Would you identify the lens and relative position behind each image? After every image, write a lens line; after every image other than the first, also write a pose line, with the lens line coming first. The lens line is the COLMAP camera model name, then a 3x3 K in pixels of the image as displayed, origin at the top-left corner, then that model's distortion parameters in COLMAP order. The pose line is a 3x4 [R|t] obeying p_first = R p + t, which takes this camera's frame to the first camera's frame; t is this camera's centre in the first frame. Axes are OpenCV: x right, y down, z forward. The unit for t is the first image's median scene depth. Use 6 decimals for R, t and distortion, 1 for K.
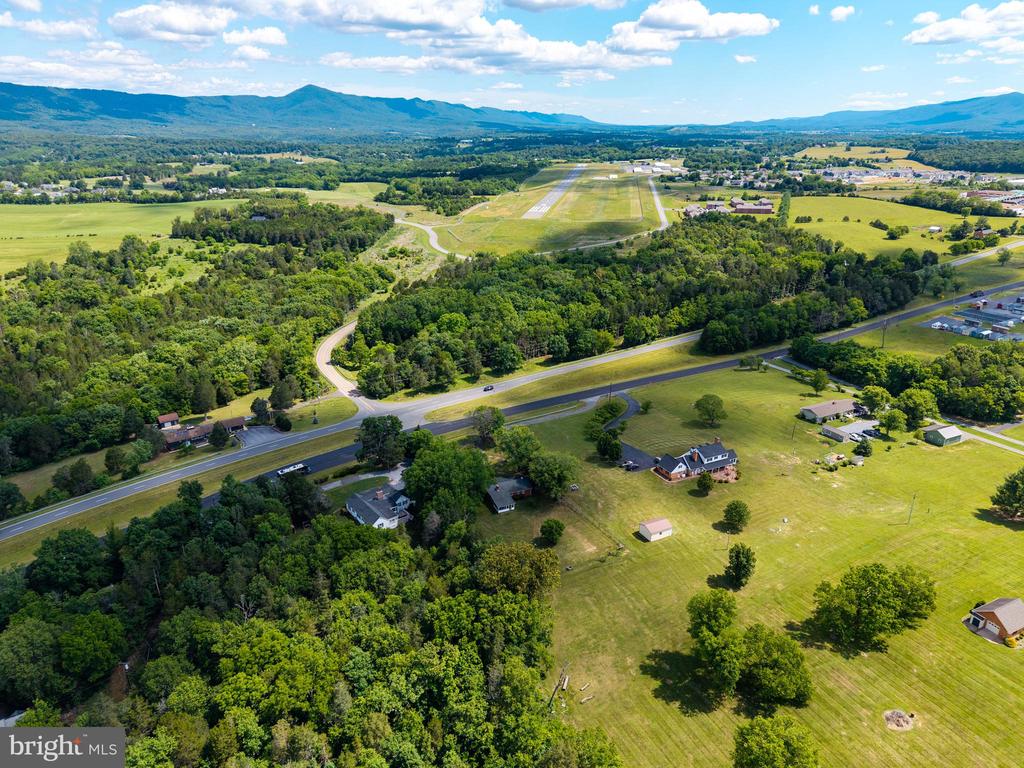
lens RADIAL K [[686.0, 0, 509.8], [0, 686.0, 385.0], [0, 0, 1]] dist [0.007619, -0.008116]
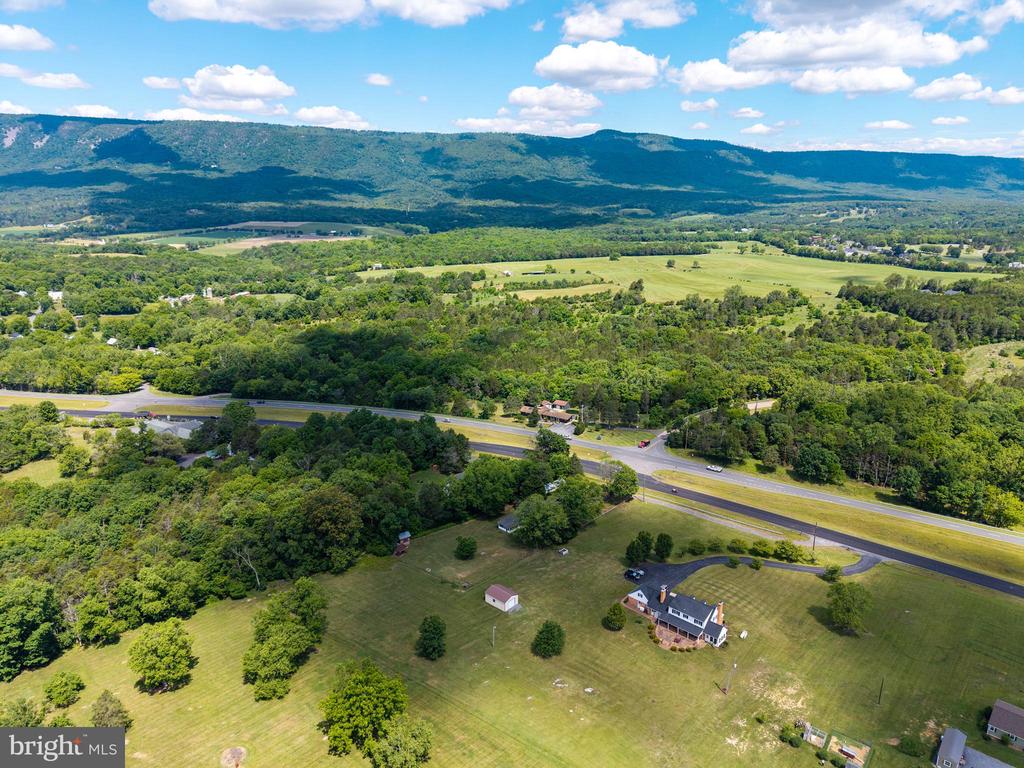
lens RADIAL K [[686.0, 0, 505.4], [0, 686.0, 380.0], [0, 0, 1]] dist [0.007619, -0.008116]
pose [[0.345329, 0.245199, -0.905884, 0.164202], [-0.334166, 0.934127, 0.125458, -0.031499], [0.876973, 0.259391, 0.404518, 0.089097]]
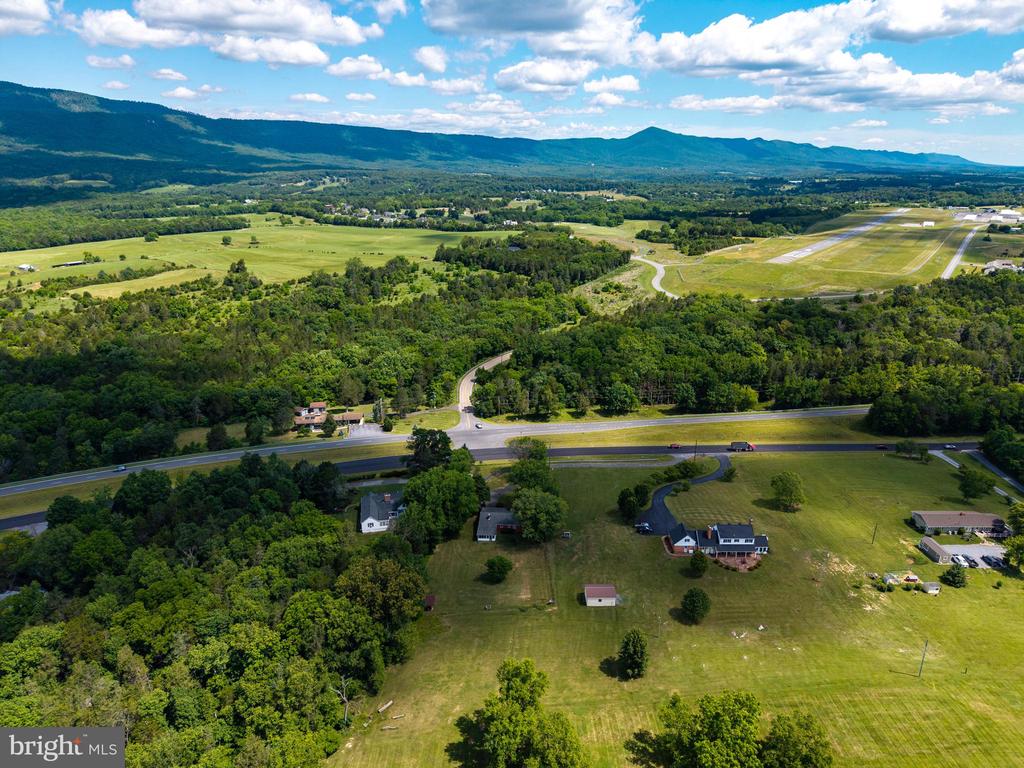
lens RADIAL K [[686.0, 0, 510.6], [0, 686.0, 384.8], [0, 0, 1]] dist [0.007619, -0.008116]
pose [[0.893755, 0.139266, -0.426388, 0.075140], [-0.161449, 0.986749, -0.016125, -0.005327], [0.418492, 0.083252, 0.904397, 0.016234]]
